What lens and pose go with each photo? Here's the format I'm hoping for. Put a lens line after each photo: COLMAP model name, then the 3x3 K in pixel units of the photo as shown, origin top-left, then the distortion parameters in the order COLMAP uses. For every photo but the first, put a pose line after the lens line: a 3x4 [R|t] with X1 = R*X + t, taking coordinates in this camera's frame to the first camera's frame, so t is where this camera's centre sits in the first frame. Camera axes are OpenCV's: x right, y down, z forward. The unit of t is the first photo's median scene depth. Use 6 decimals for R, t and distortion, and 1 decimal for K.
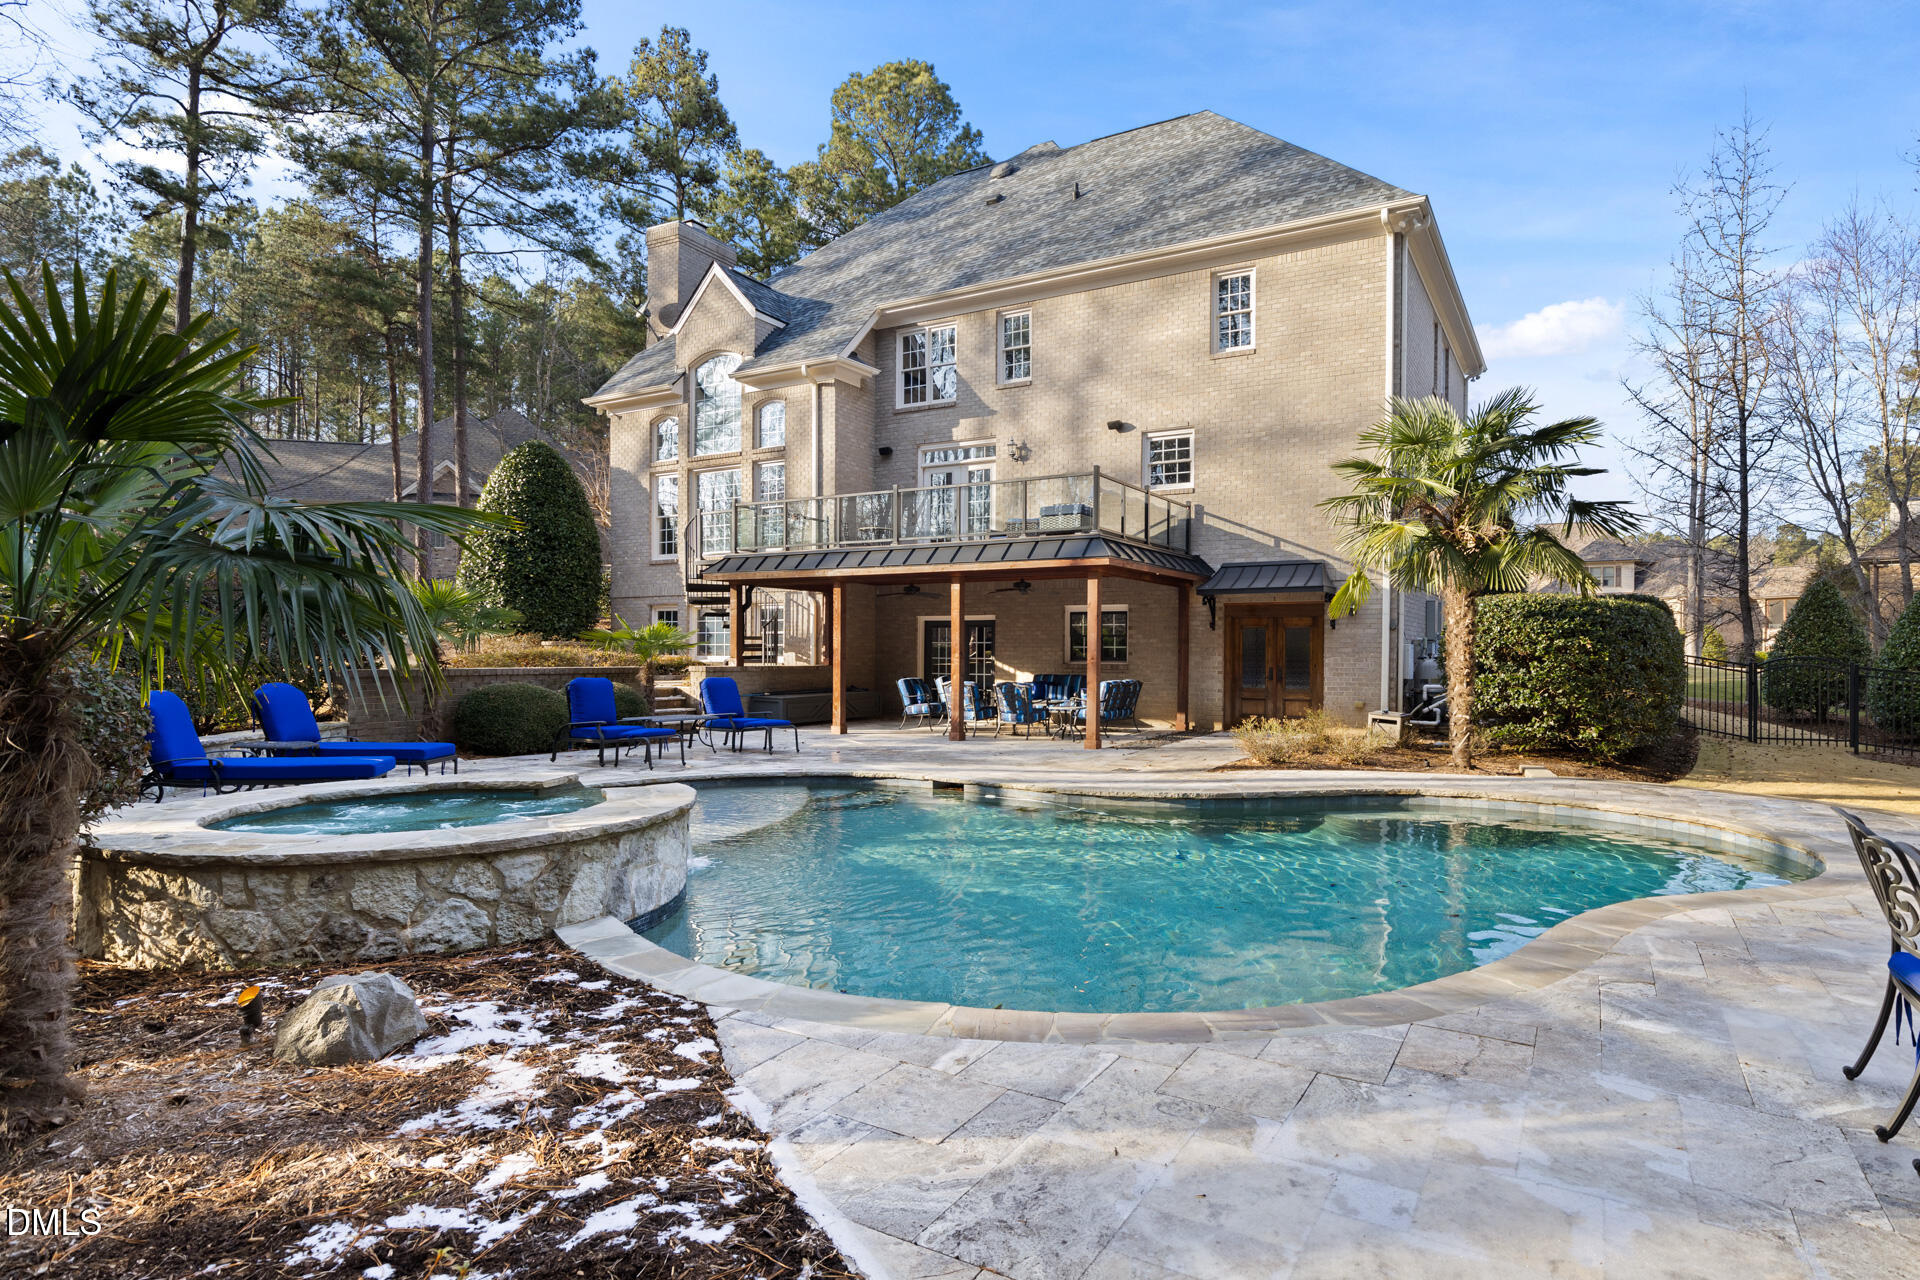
lens RADIAL K [[1026.3, 0, 962.1], [0, 1026.3, 648.2], [0, 0, 1]] dist [0.000067, 0.001376]
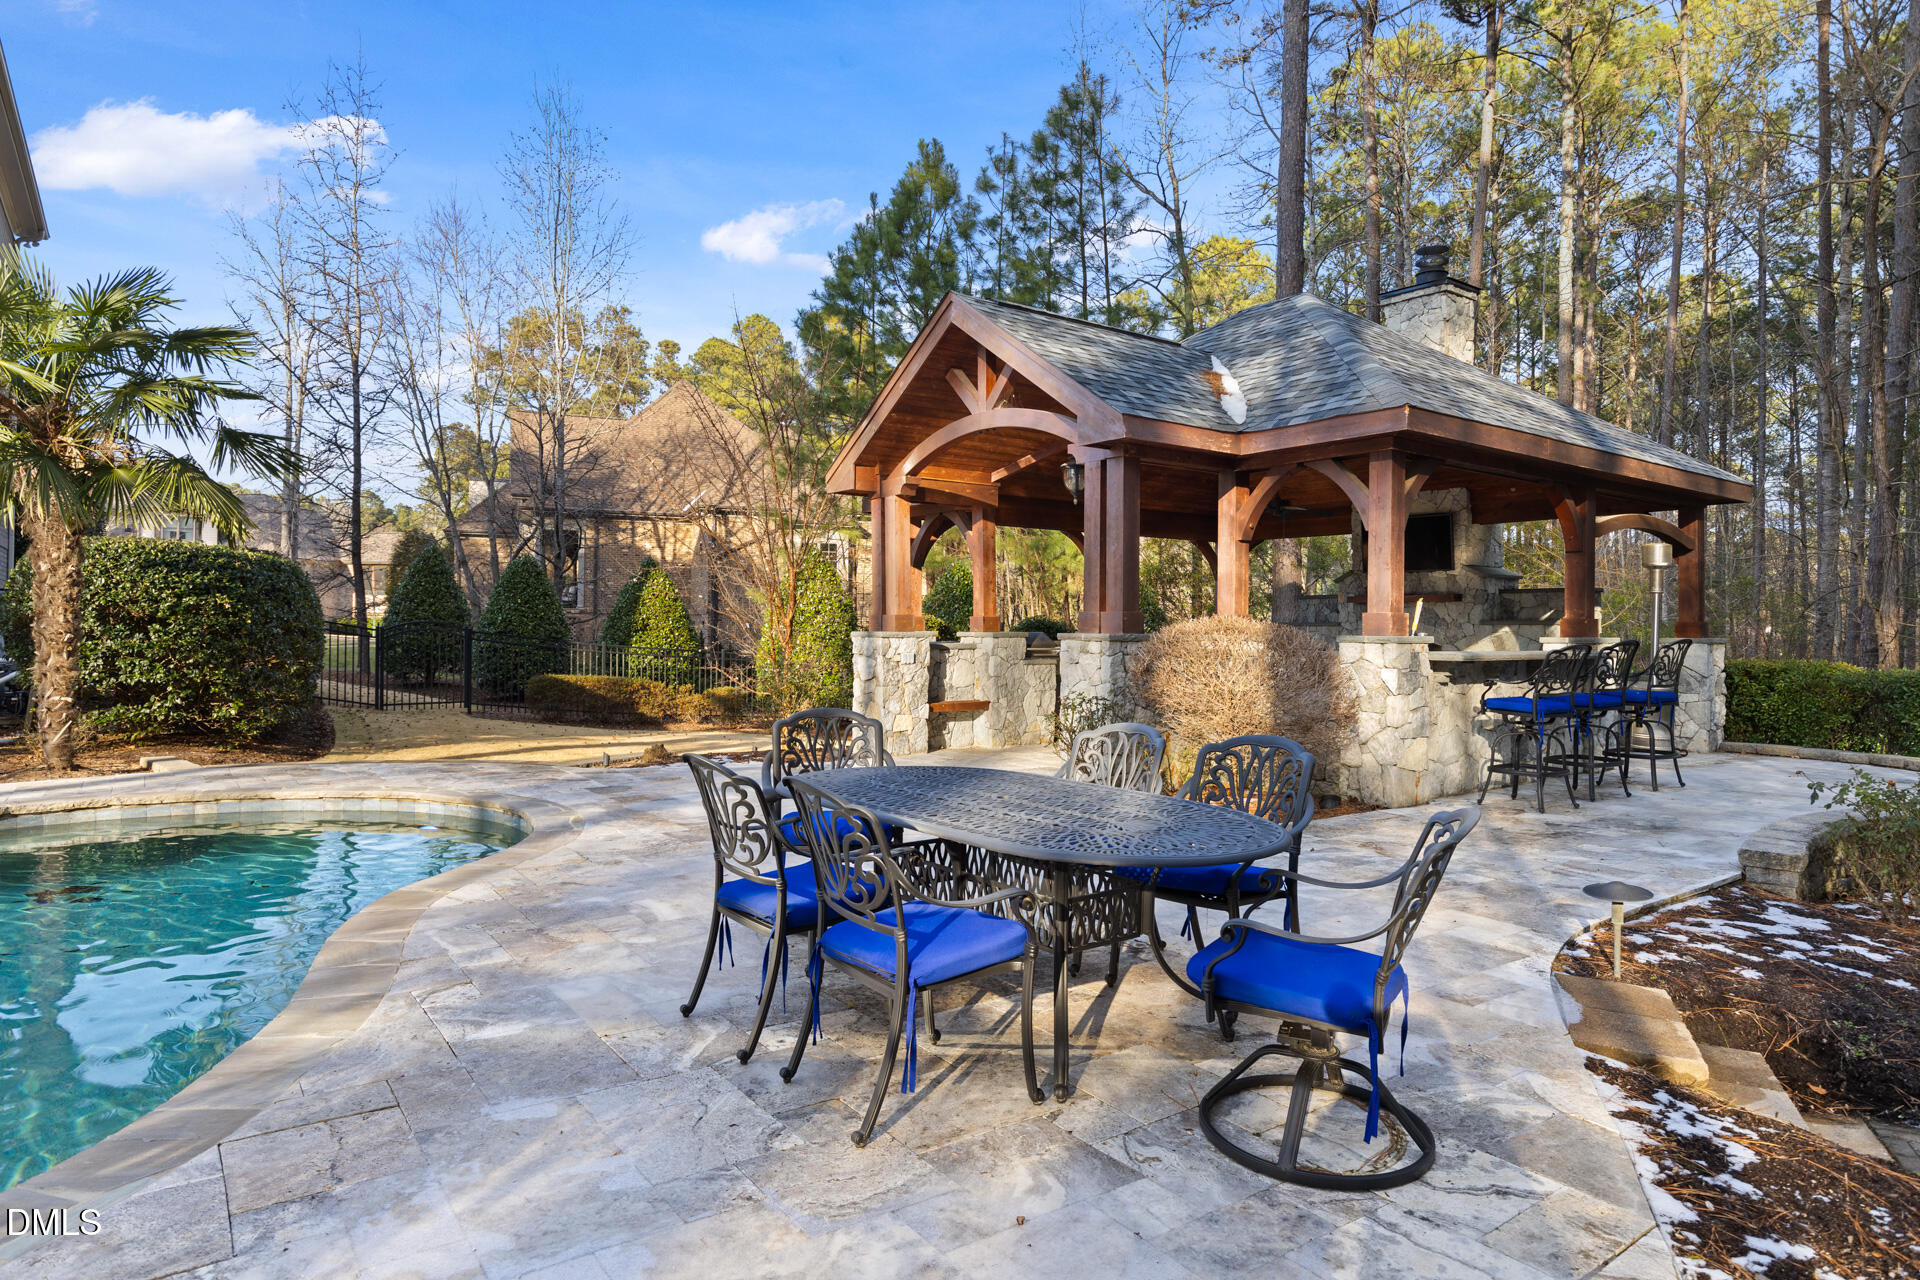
lens RADIAL K [[1136.8, 0, 961.7], [0, 1136.8, 620.0], [0, 0, 1]] dist [0.000979, -0.001301]
pose [[0.355353, 0.008863, 0.934690, -0.037599], [-0.010031, 0.999934, -0.005668, 0.008663], [-0.934678, -0.007362, 0.355418, 0.117335]]
